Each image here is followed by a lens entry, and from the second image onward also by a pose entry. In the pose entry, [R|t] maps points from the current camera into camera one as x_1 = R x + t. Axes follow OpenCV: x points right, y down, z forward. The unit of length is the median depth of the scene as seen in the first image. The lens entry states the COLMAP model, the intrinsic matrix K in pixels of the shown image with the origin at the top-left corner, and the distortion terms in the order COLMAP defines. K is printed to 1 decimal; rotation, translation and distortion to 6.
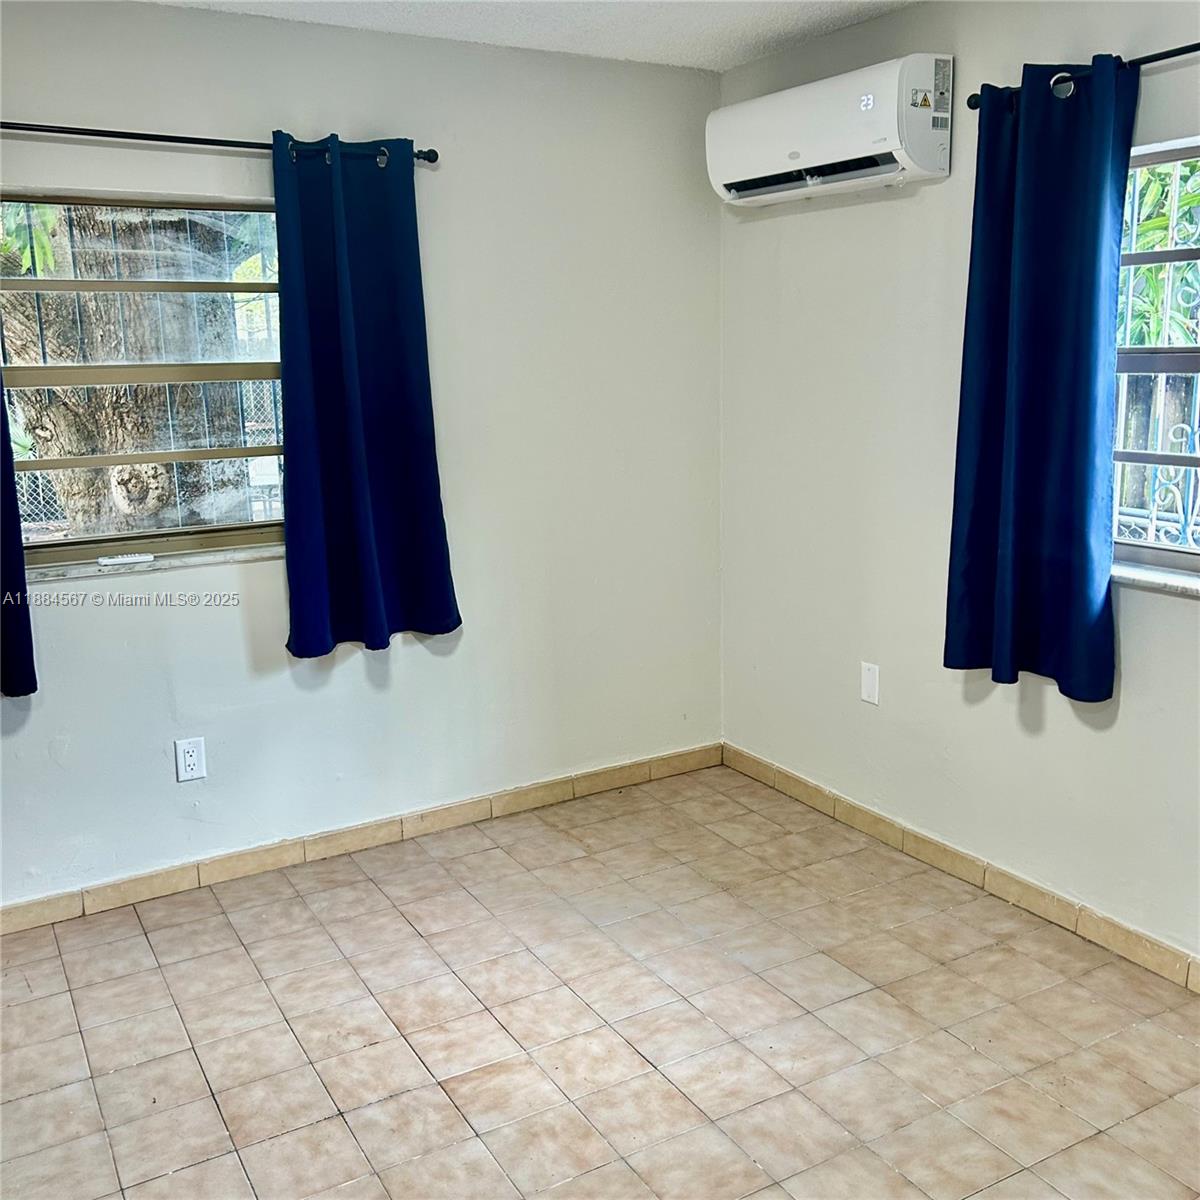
lens RADIAL K [[1206.6, 0, 597.0], [0, 1206.6, 586.9], [0, 0, 1]] dist [0.038686, 0.000000]
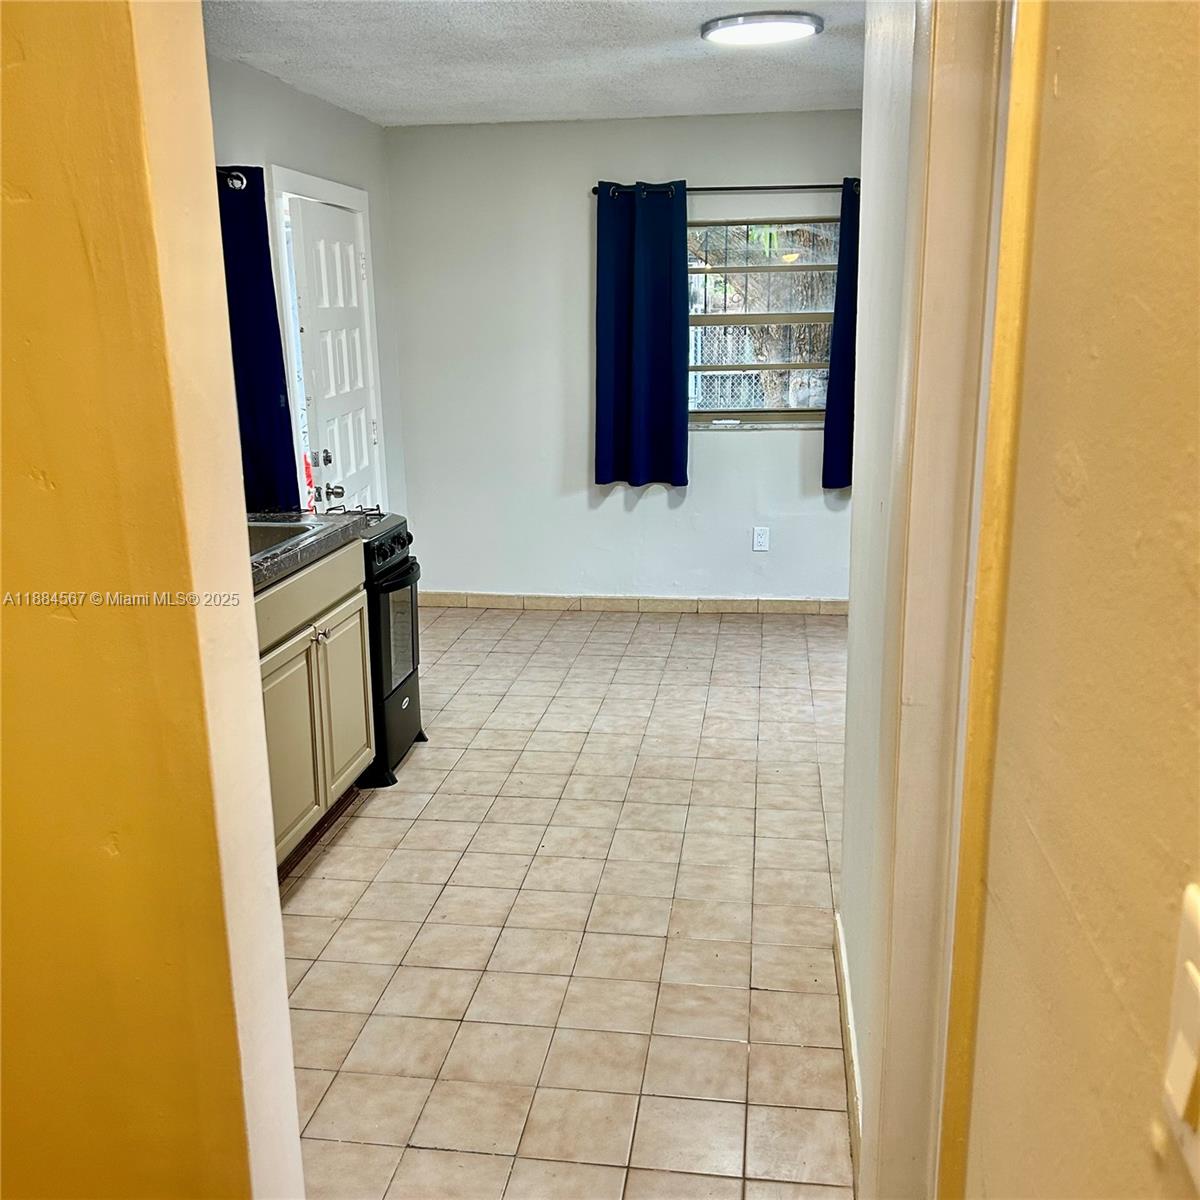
lens RADIAL K [[1206.6, 0, 604.0], [0, 1206.6, 600.0], [0, 0, 1]] dist [0.038686, 0.000000]
pose [[0.796856, 0.152388, -0.584636, 0.562062], [-0.120838, 0.988315, 0.092907, 0.099258], [0.591962, -0.003387, 0.805959, -0.595732]]
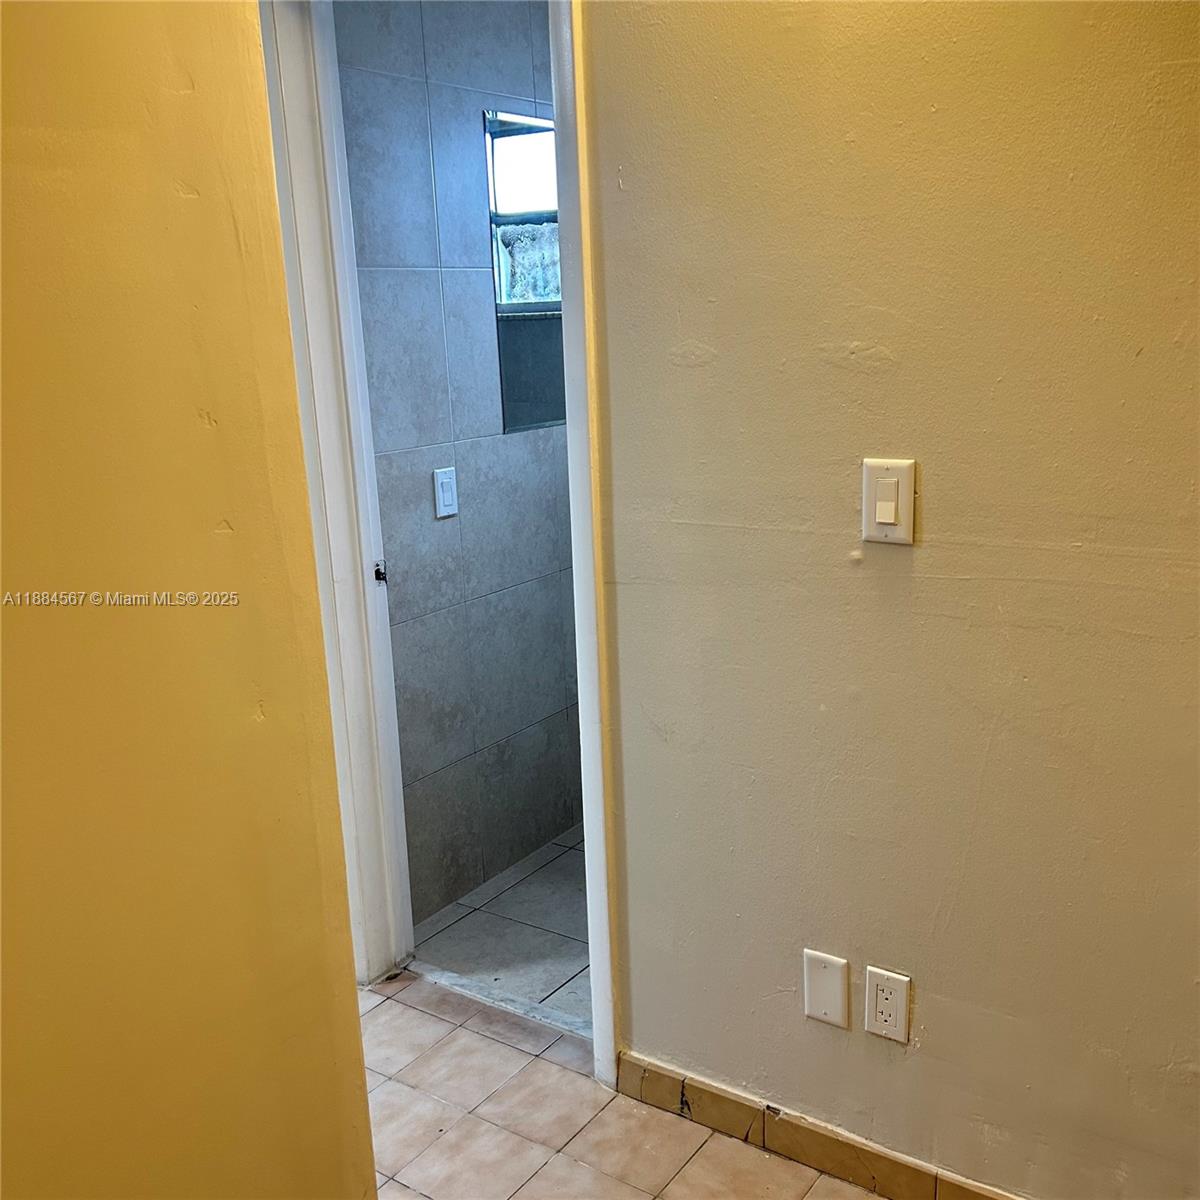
lens RADIAL K [[1206.6, 0, 600.5], [0, 1206.6, 612.0], [0, 0, 1]] dist [0.038686, 0.000000]
pose [[0.901101, -0.123297, 0.415710, 0.189492], [0.107028, 0.992301, 0.062314, 0.168173], [-0.420192, -0.011659, 0.907360, -0.852213]]
